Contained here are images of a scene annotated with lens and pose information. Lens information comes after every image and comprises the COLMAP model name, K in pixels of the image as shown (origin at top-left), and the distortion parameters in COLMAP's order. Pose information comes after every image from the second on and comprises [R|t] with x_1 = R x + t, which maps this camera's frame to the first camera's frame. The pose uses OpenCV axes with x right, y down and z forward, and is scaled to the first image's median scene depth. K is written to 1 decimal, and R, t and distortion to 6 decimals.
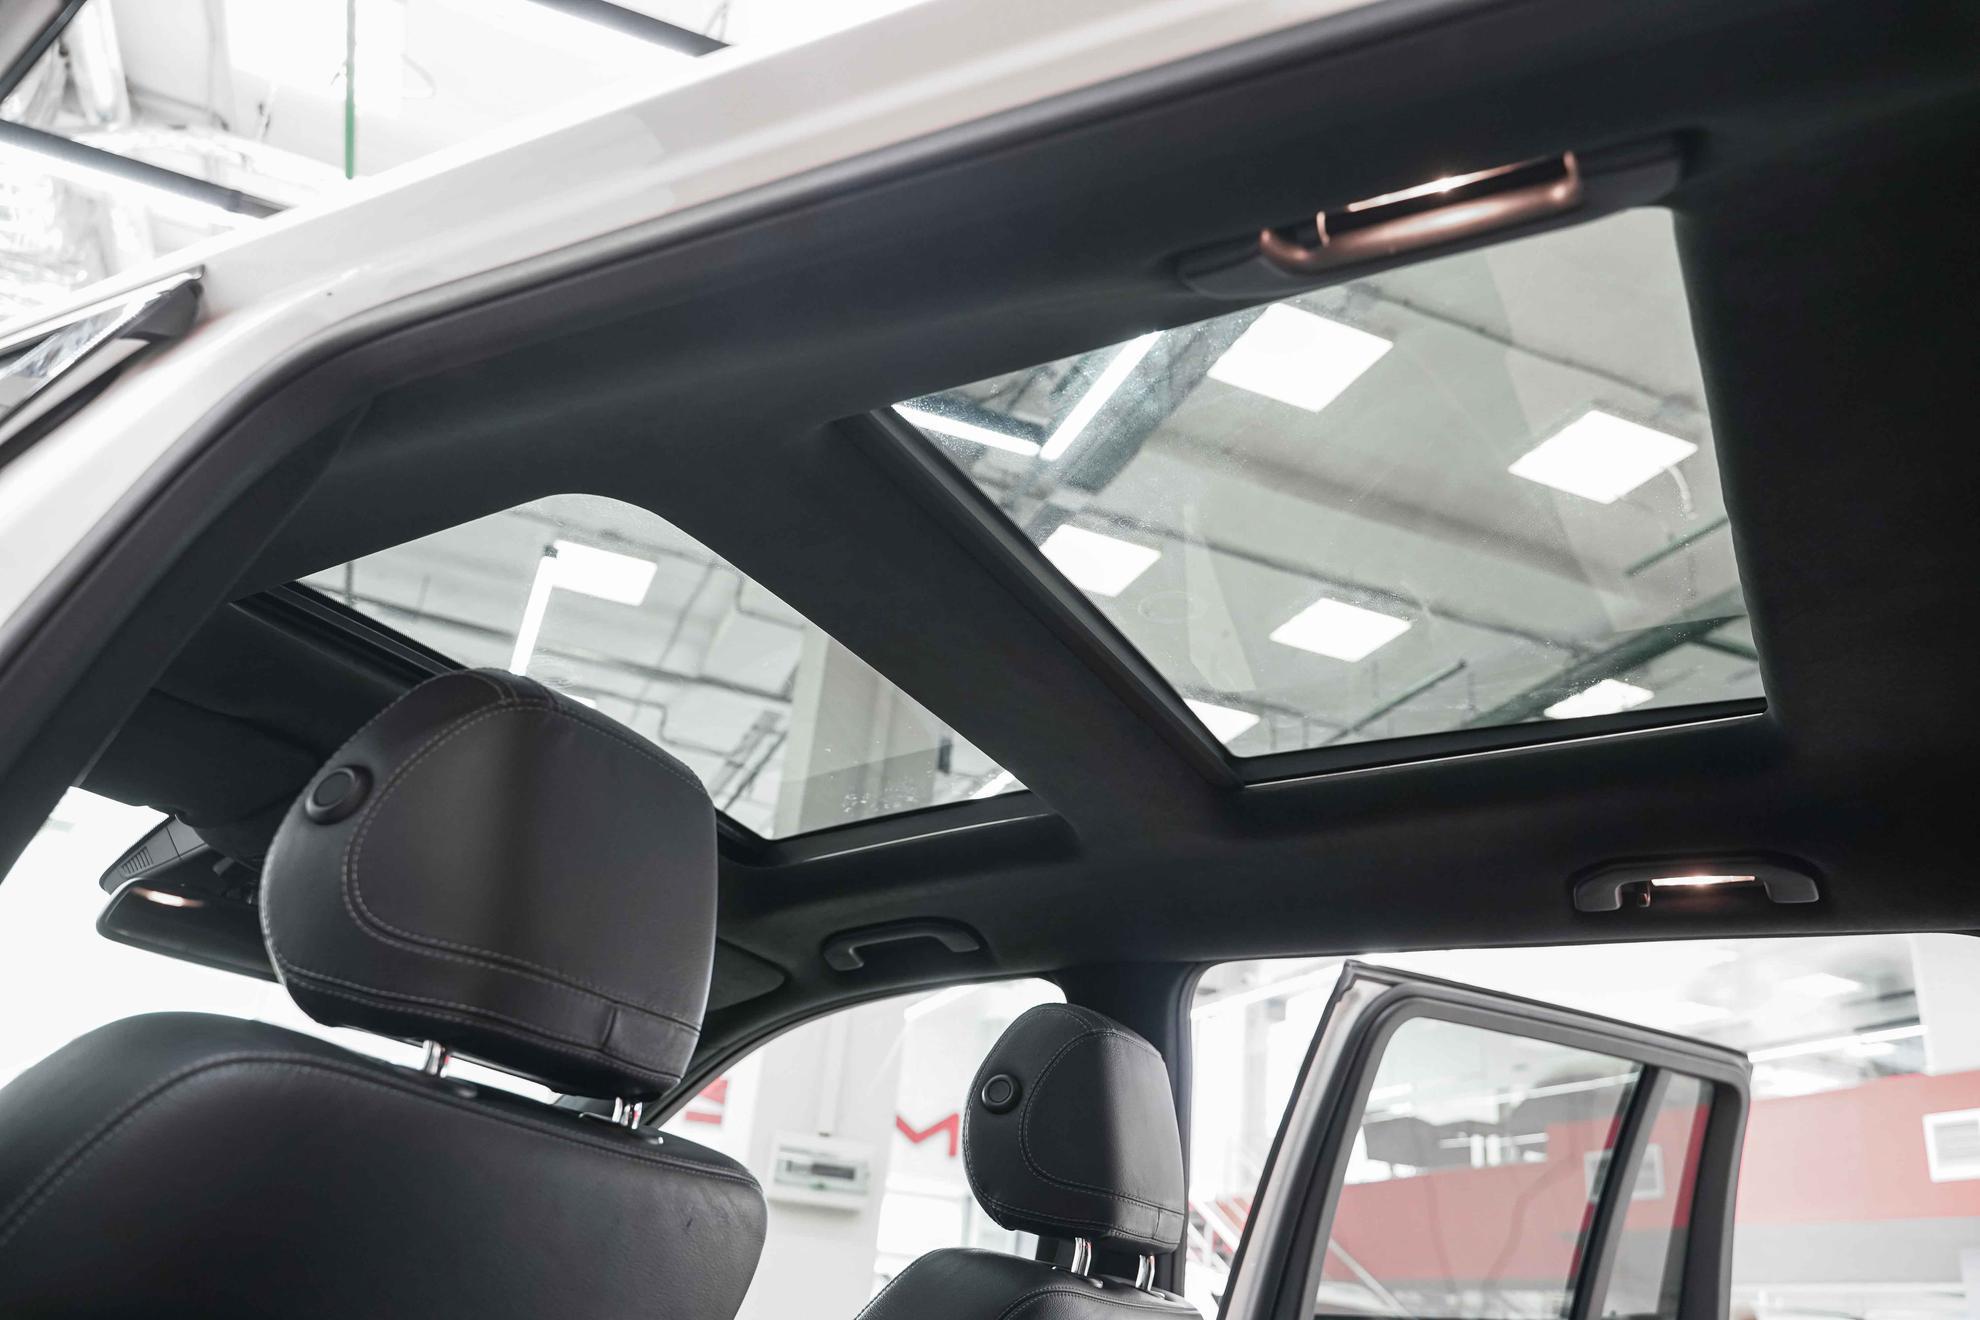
lens RADIAL K [[1642.0, 0, 985.4], [0, 1642.0, 637.8], [0, 0, 1]] dist [-0.000642, -0.008864]
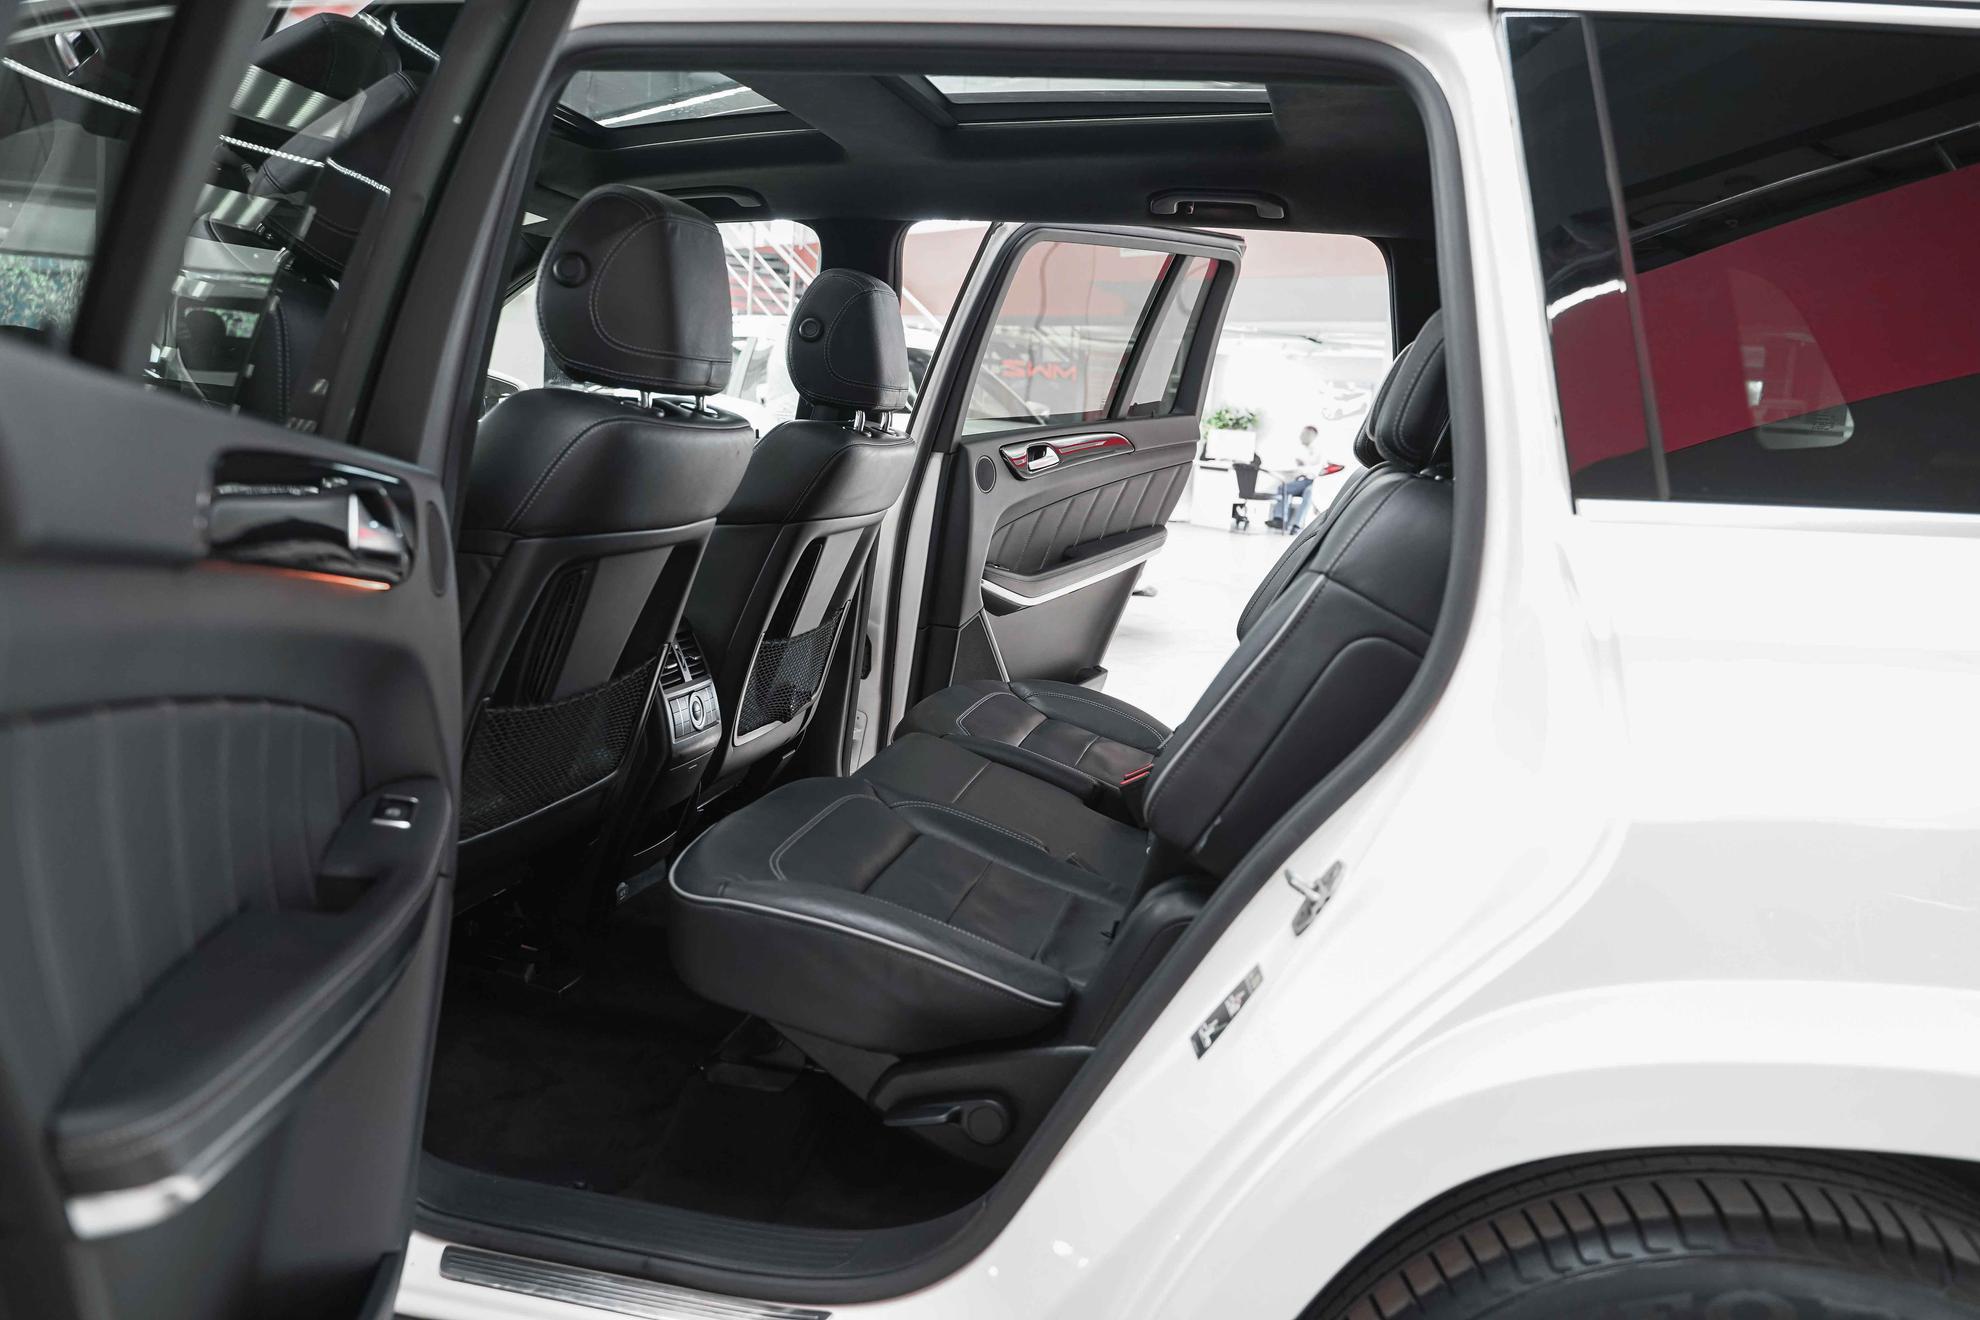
lens RADIAL K [[1642.0, 0, 985.4], [0, 1642.0, 637.8], [0, 0, 1]] dist [-0.000642, -0.008864]
pose [[0.967084, -0.063572, 0.246389, -0.200513], [-0.081009, 0.840989, 0.534953, -0.293035], [-0.241218, -0.537304, 0.808157, -0.448962]]
